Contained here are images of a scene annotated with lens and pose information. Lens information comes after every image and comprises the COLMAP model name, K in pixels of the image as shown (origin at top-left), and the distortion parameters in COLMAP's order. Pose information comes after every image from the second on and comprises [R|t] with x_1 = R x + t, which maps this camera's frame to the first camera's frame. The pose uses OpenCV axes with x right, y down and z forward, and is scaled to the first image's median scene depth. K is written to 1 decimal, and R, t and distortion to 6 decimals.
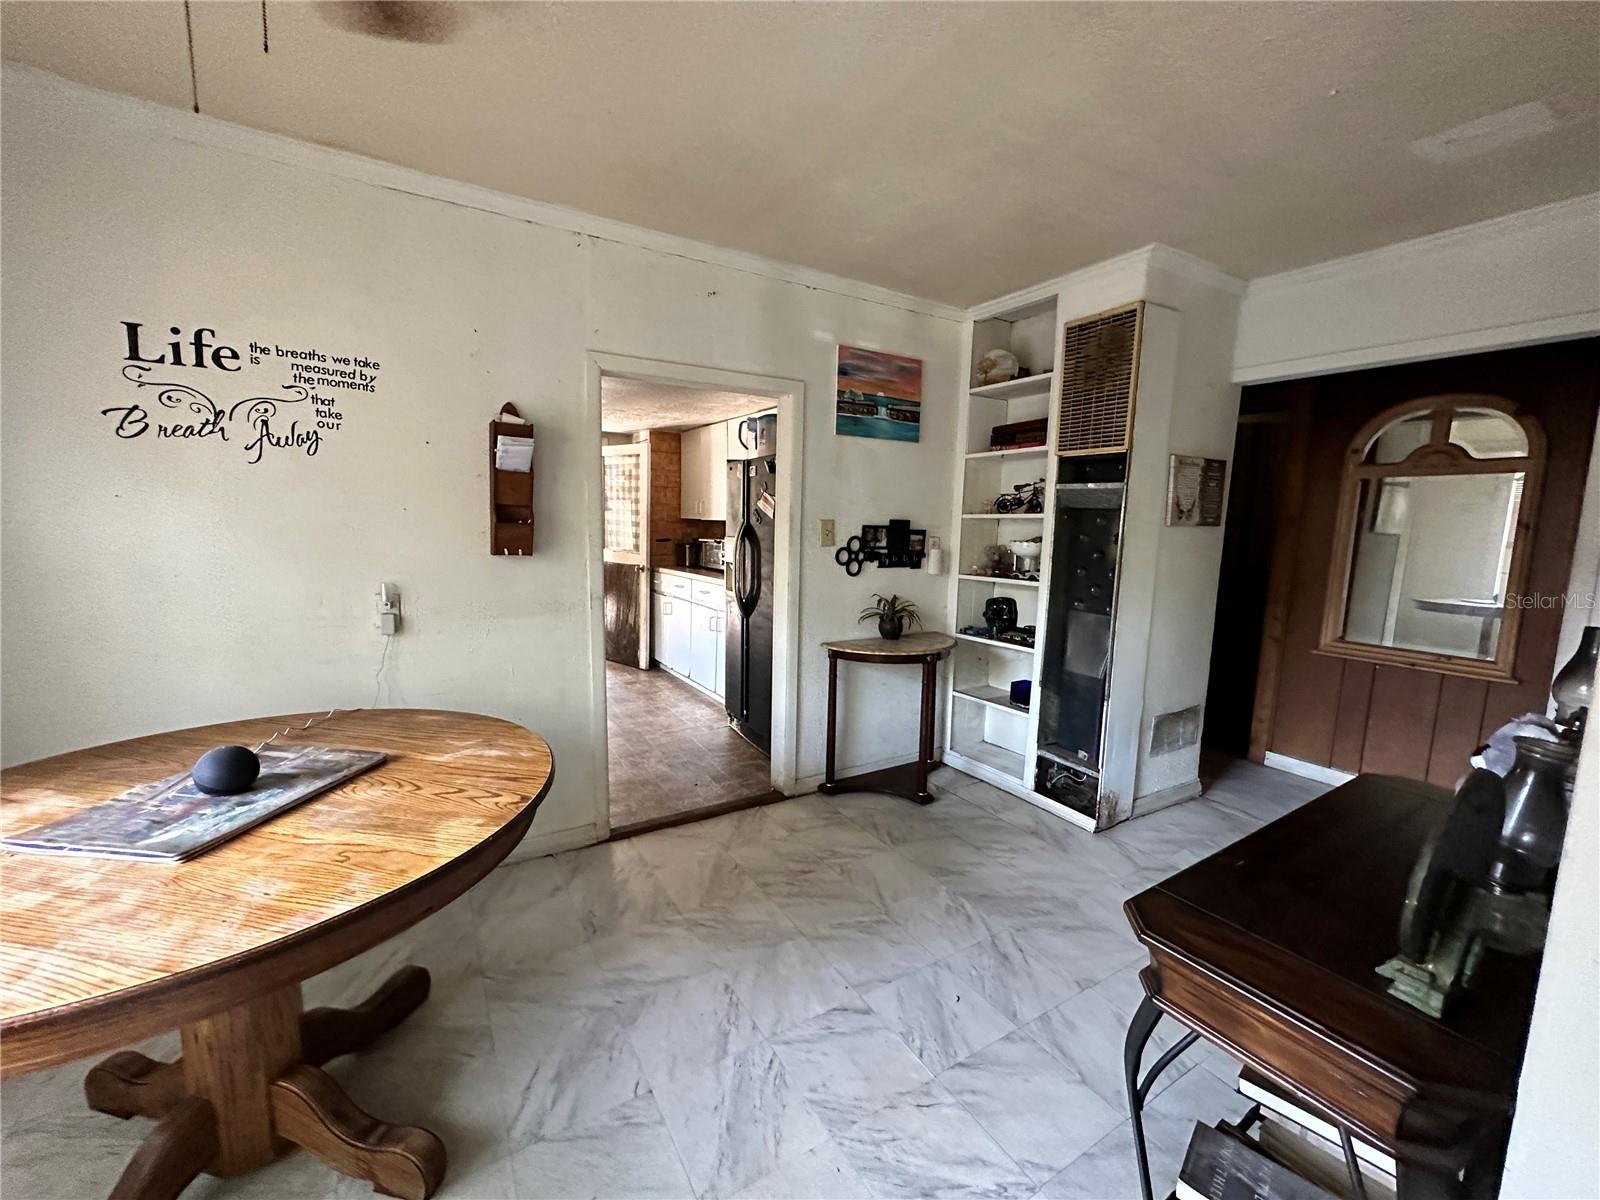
lens RADIAL K [[644.6, 0, 804.1], [0, 644.6, 598.2], [0, 0, 1]] dist [0.000249, 0.000058]
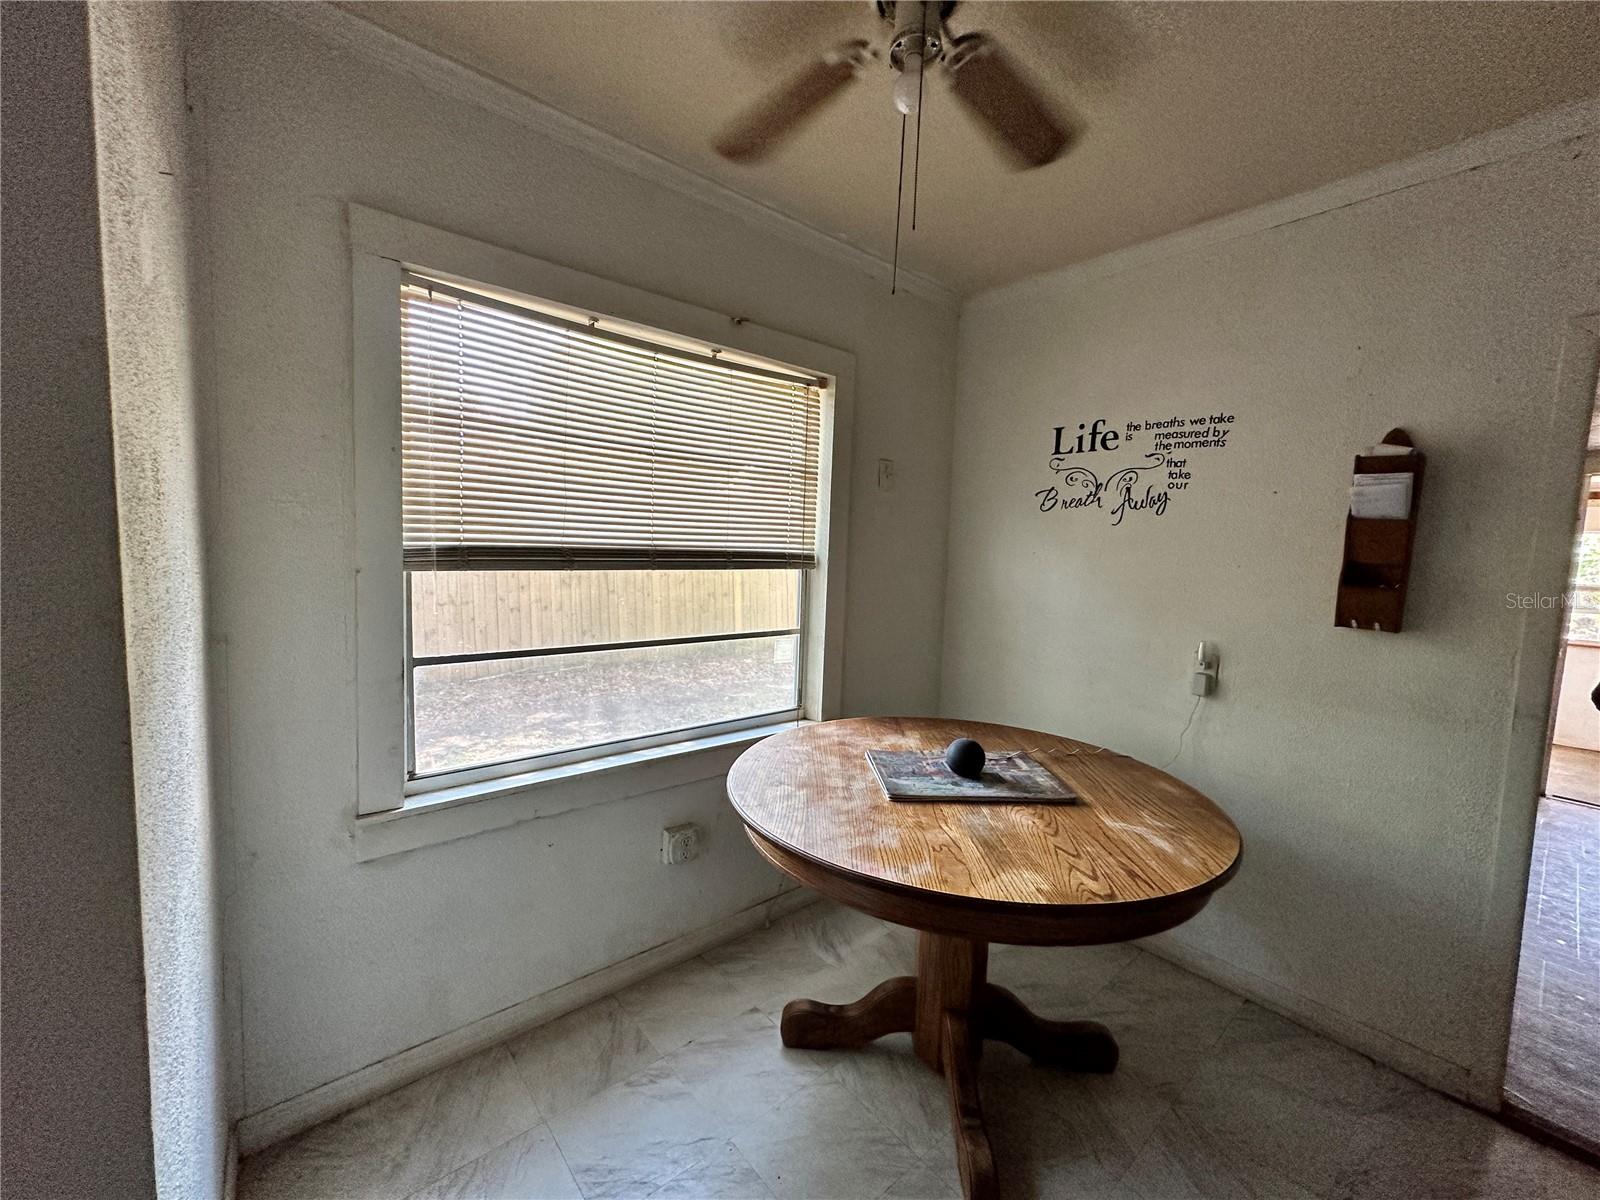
lens RADIAL K [[644.6, 0, 800.5], [0, 644.6, 596.6], [0, 0, 1]] dist [0.000249, 0.000058]
pose [[0.155838, 0.061801, -0.985847, 0.267206], [-0.156118, 0.987038, 0.037197, -0.042644], [0.975367, 0.148112, 0.163467, 0.328115]]
